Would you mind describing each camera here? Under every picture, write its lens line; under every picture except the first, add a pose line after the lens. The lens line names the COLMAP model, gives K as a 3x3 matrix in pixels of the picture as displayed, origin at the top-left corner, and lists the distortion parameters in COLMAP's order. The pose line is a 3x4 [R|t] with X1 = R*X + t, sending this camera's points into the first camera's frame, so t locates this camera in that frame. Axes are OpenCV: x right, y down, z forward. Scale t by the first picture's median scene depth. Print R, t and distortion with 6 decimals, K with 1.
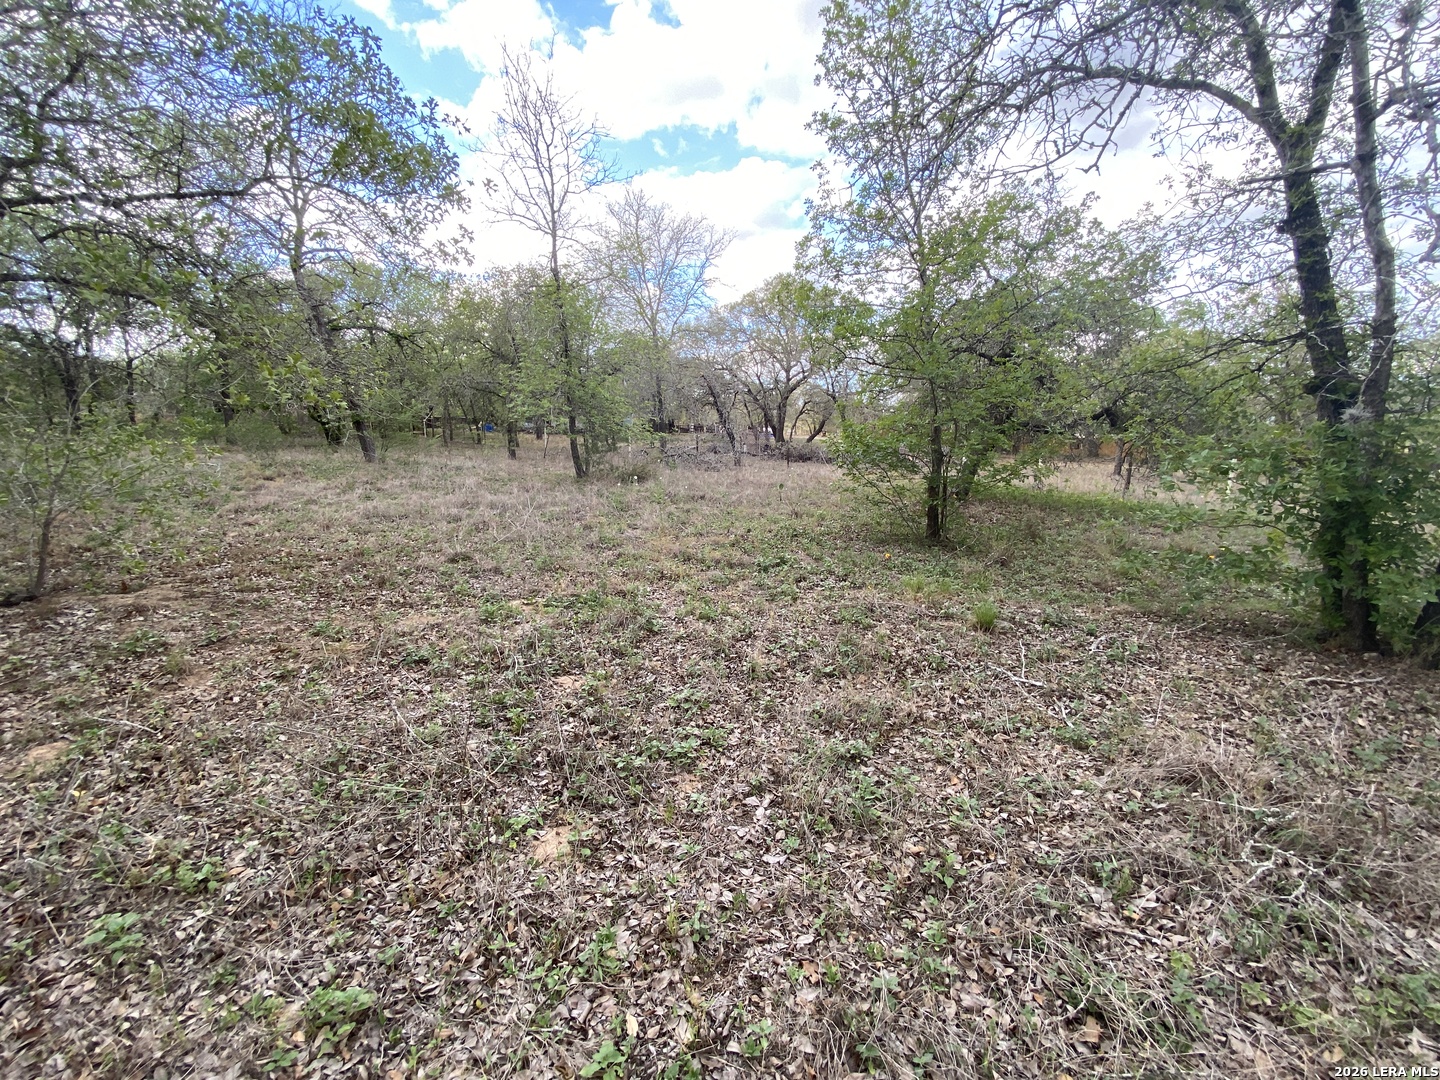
lens RADIAL K [[573.4, 0, 719.4], [0, 573.4, 528.9], [0, 0, 1]] dist [0.012892, -0.017170]
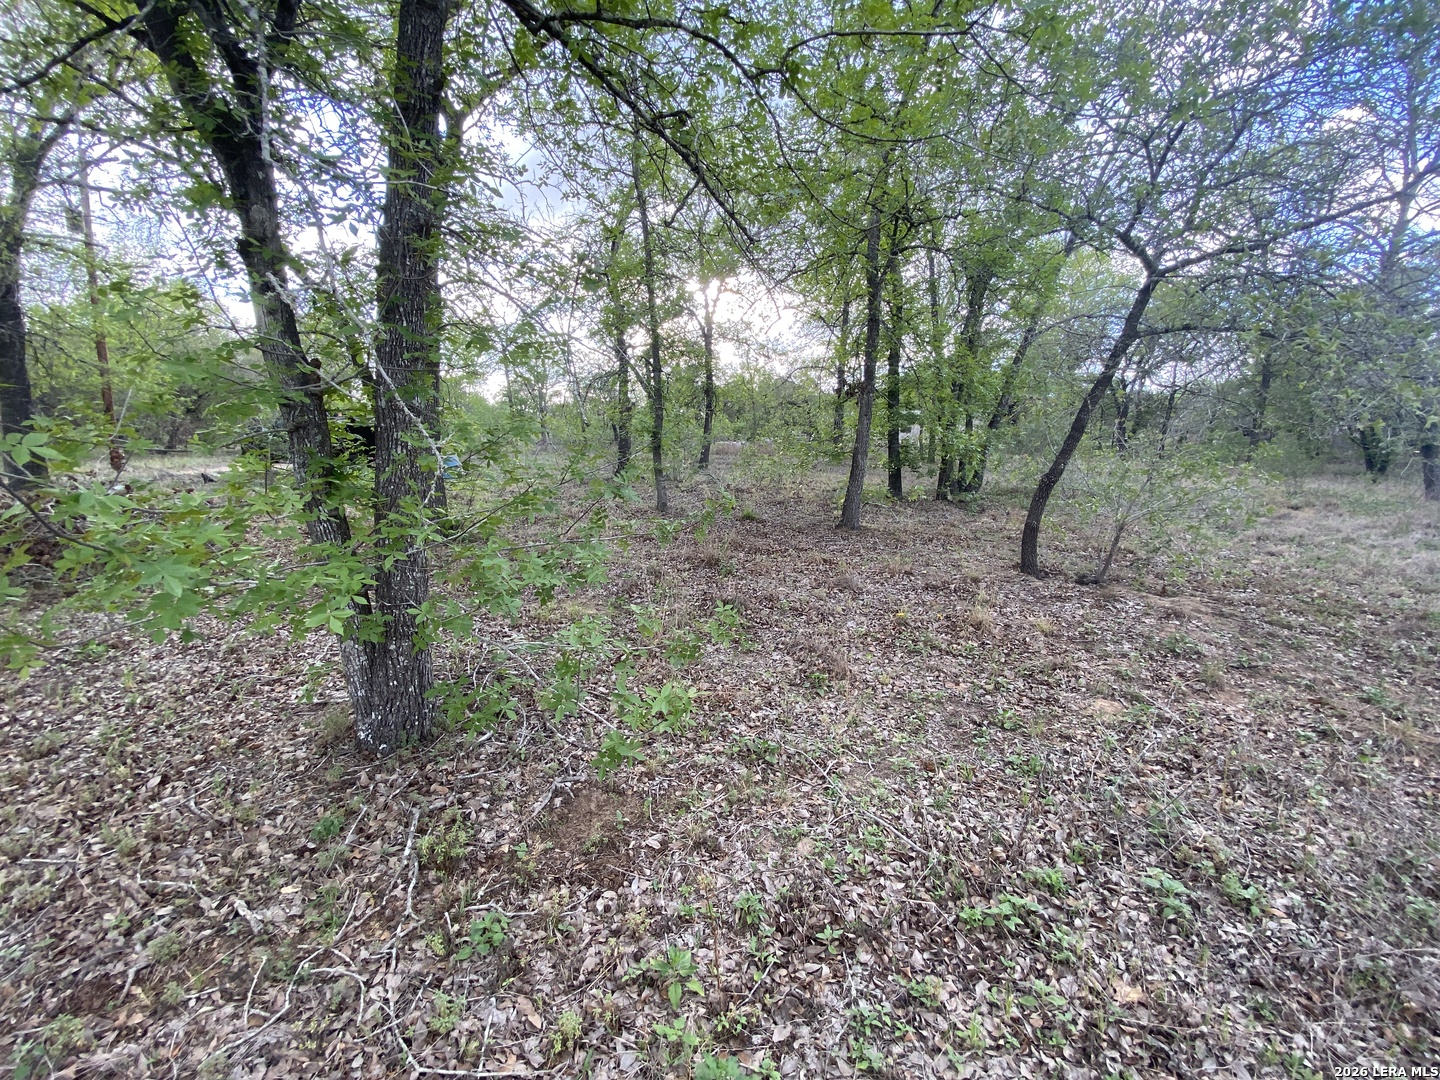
lens RADIAL K [[573.4, 0, 719.4], [0, 573.4, 528.9], [0, 0, 1]] dist [0.012892, -0.017170]
pose [[0.166479, 0.133199, -0.977007, -0.109364], [-0.171191, 0.979691, 0.104395, 0.016621], [0.971071, 0.149875, 0.185900, -0.133118]]
